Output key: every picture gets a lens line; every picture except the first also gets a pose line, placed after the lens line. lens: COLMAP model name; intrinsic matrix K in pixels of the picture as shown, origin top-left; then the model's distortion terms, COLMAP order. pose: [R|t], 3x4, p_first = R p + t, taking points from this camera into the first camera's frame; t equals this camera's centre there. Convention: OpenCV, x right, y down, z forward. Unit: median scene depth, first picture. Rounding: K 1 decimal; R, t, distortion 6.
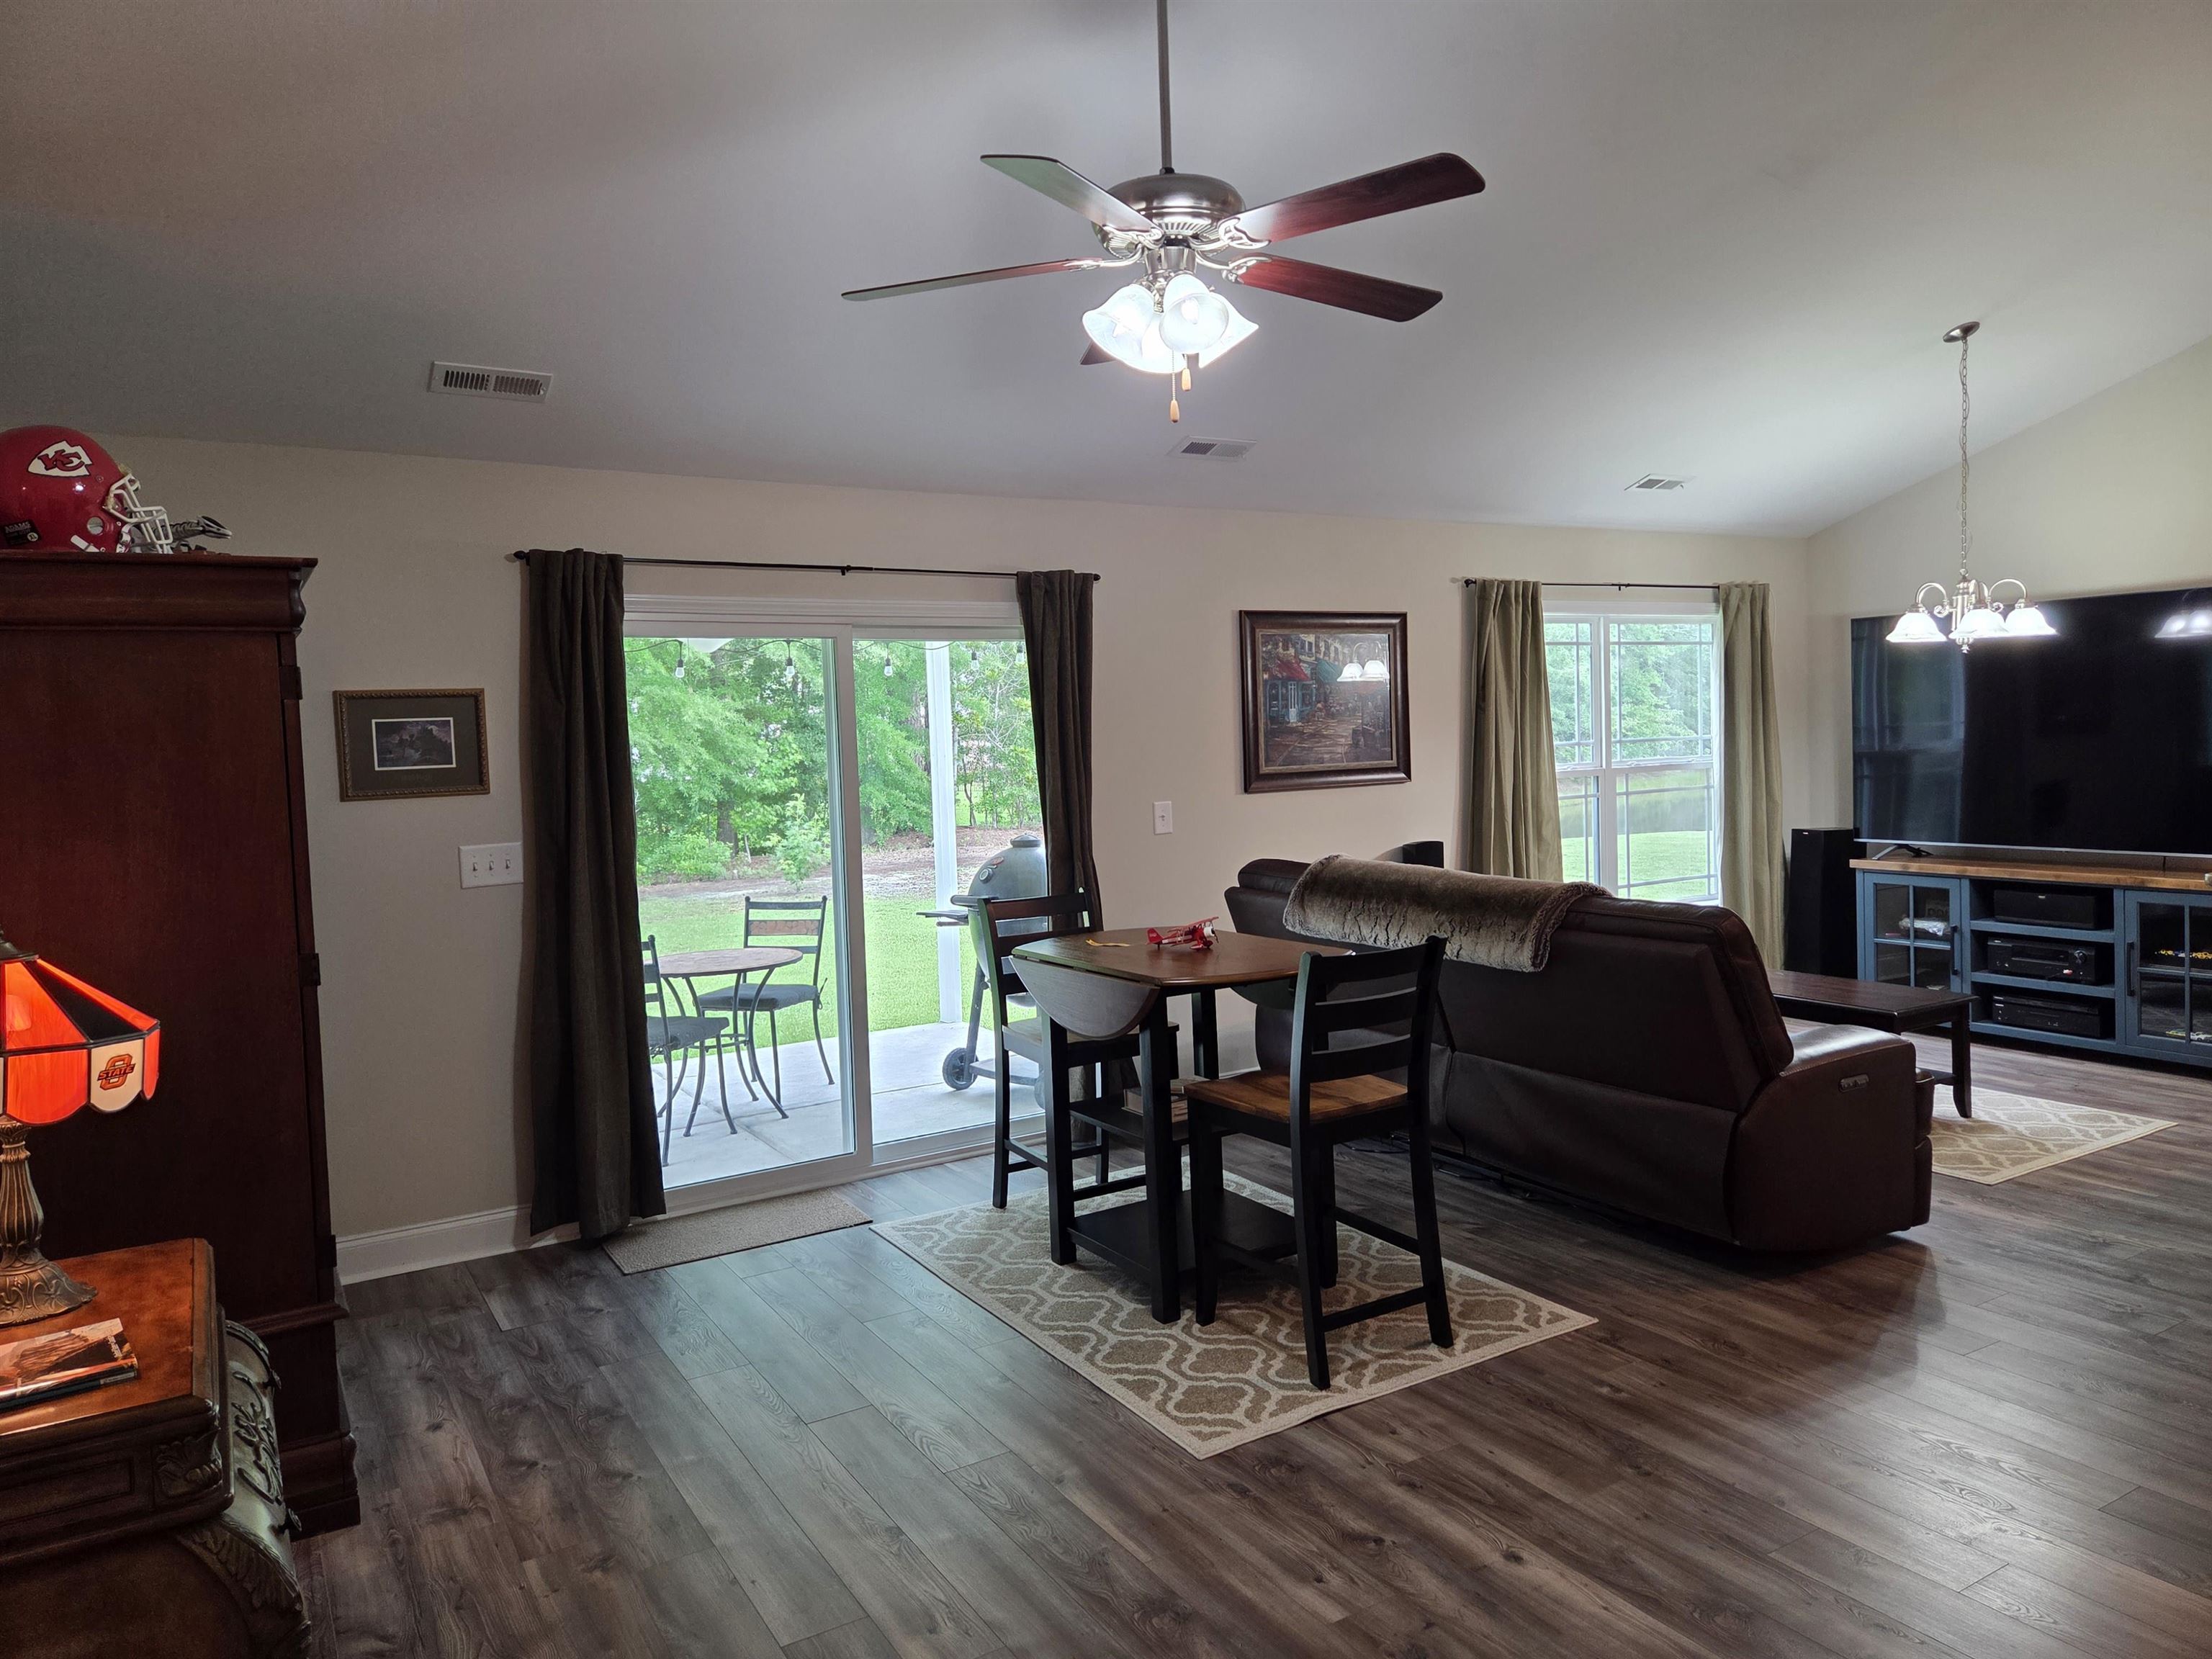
lens RADIAL K [[1475.1, 0, 1112.7], [0, 1475.1, 811.5], [0, 0, 1]] dist [0.073349, -0.058928]
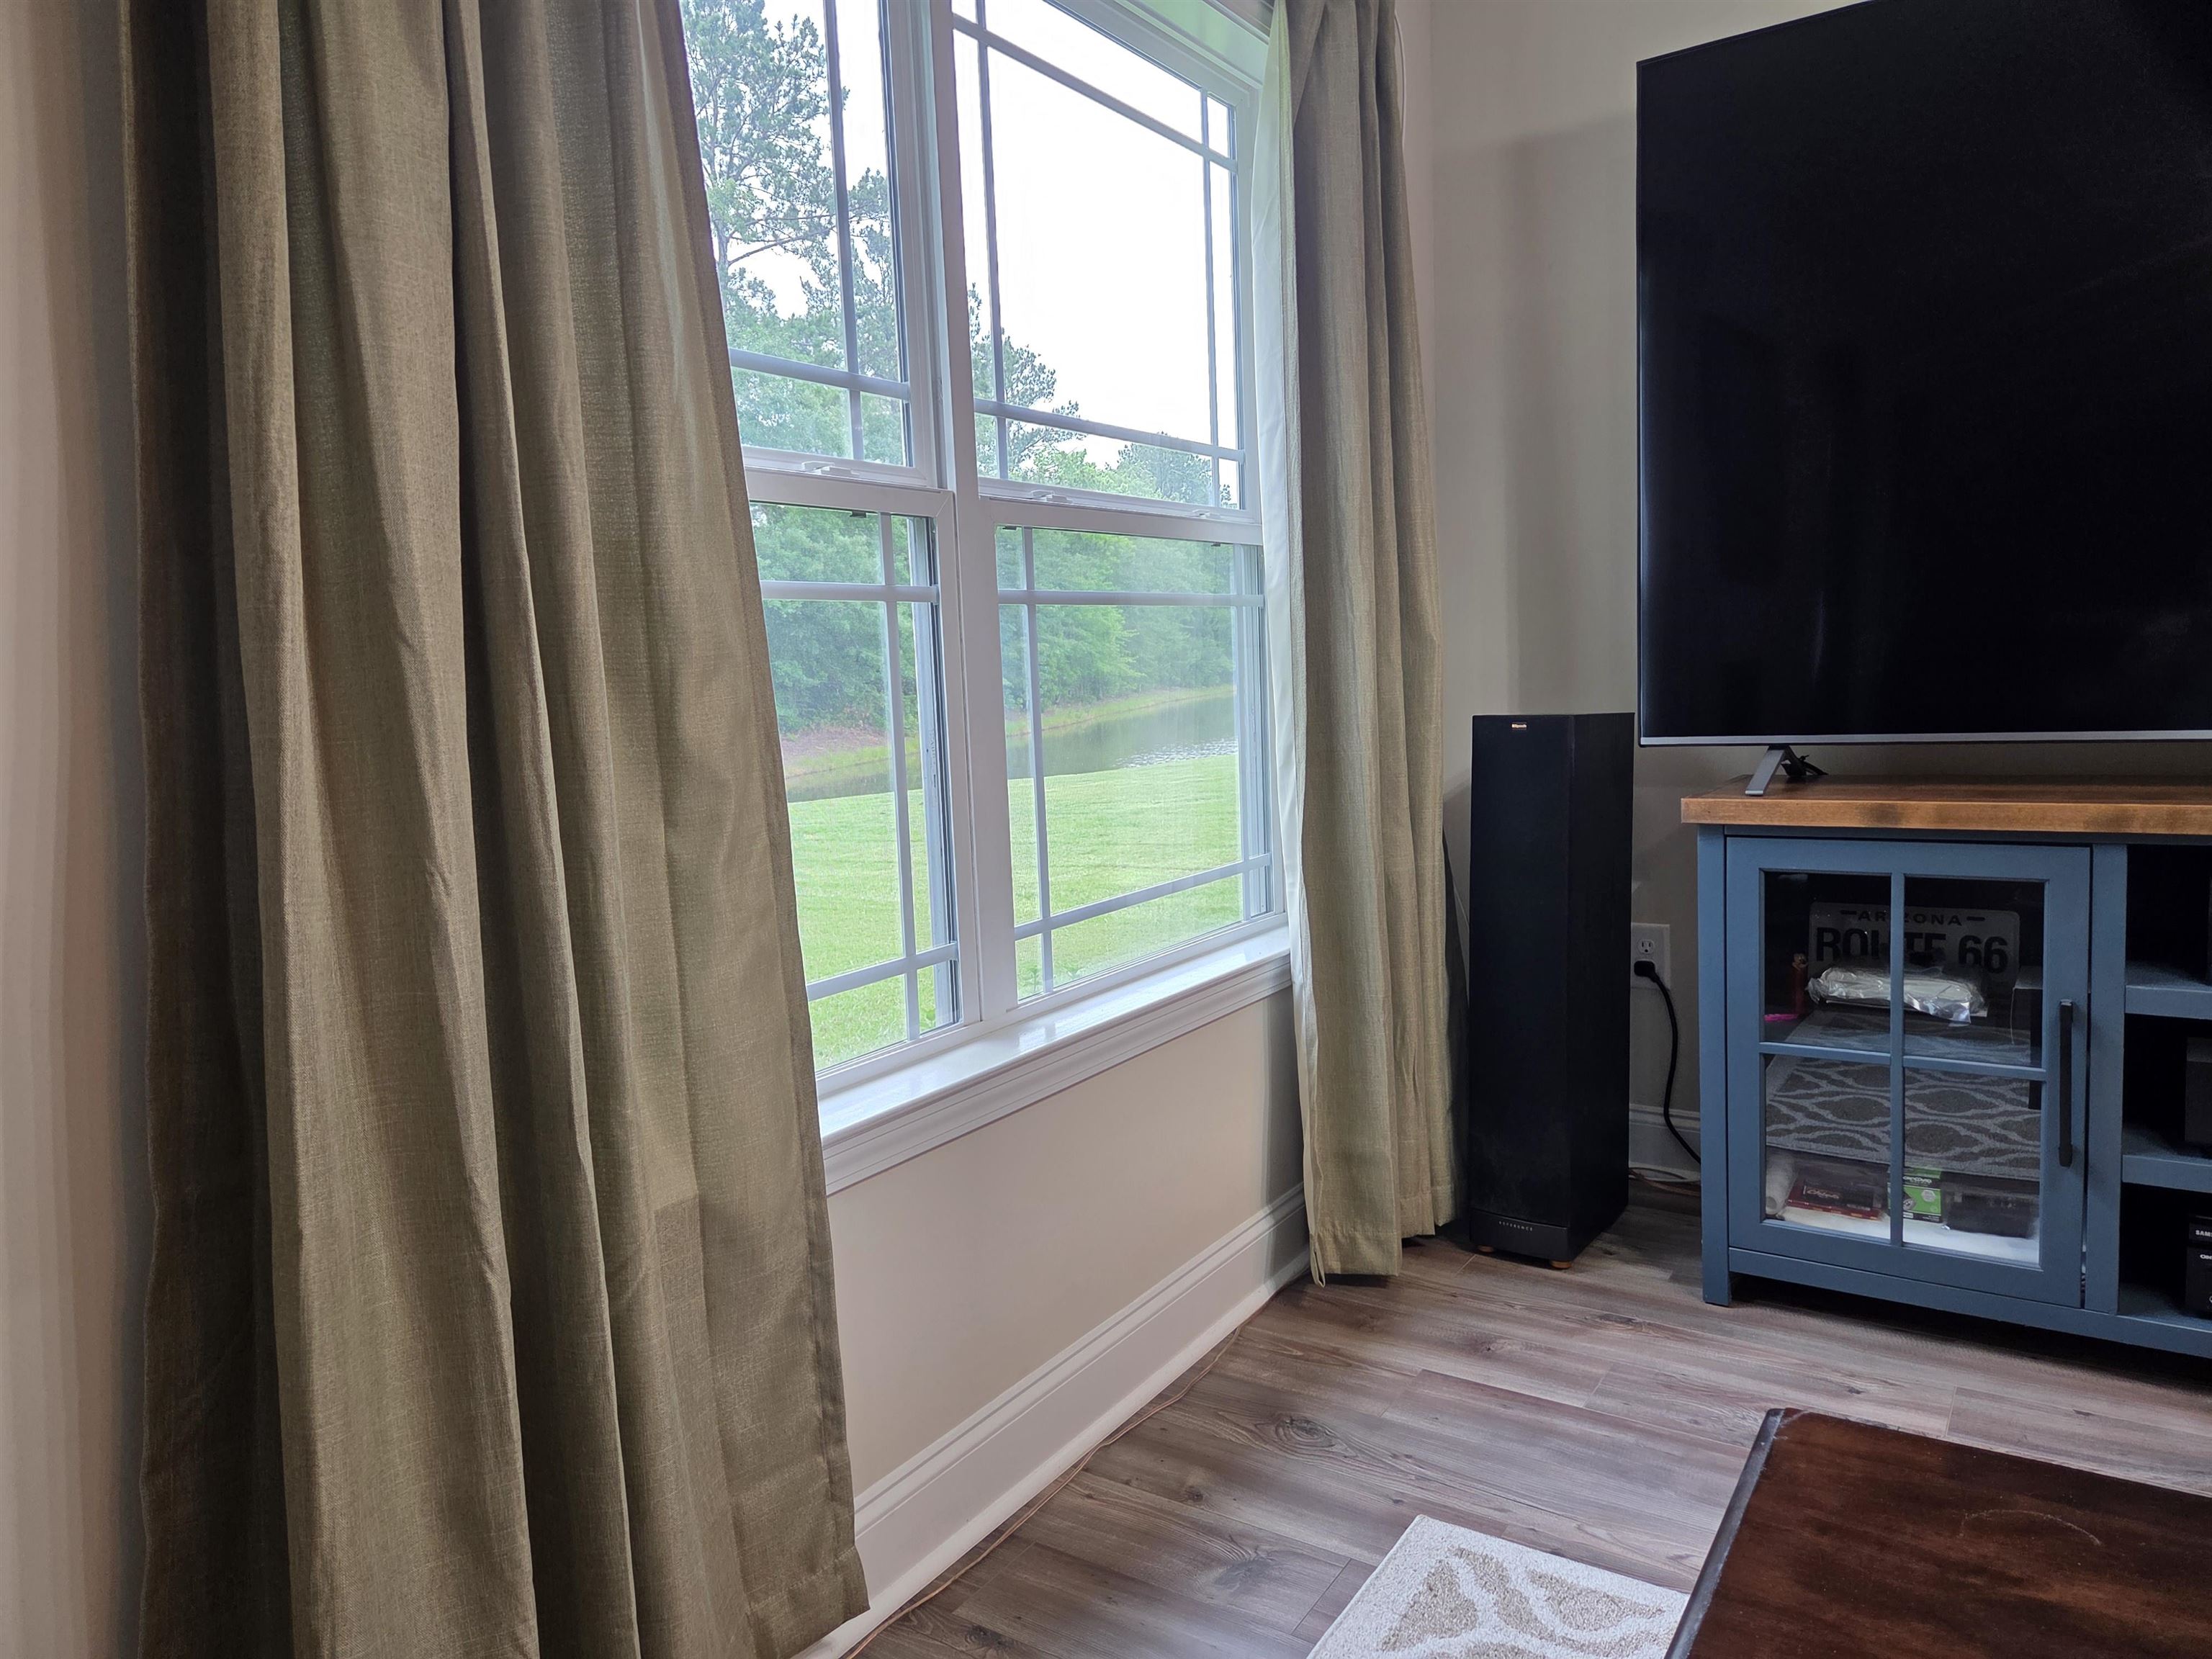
lens RADIAL K [[1475.1, 0, 1090.1], [0, 1475.1, 822.5], [0, 0, 1]] dist [0.073349, -0.058928]
pose [[0.907811, -0.048792, 0.416532, 0.280825], [0.035066, 0.998562, 0.040545, 0.022734], [-0.417912, -0.022201, 0.908216, 0.874736]]
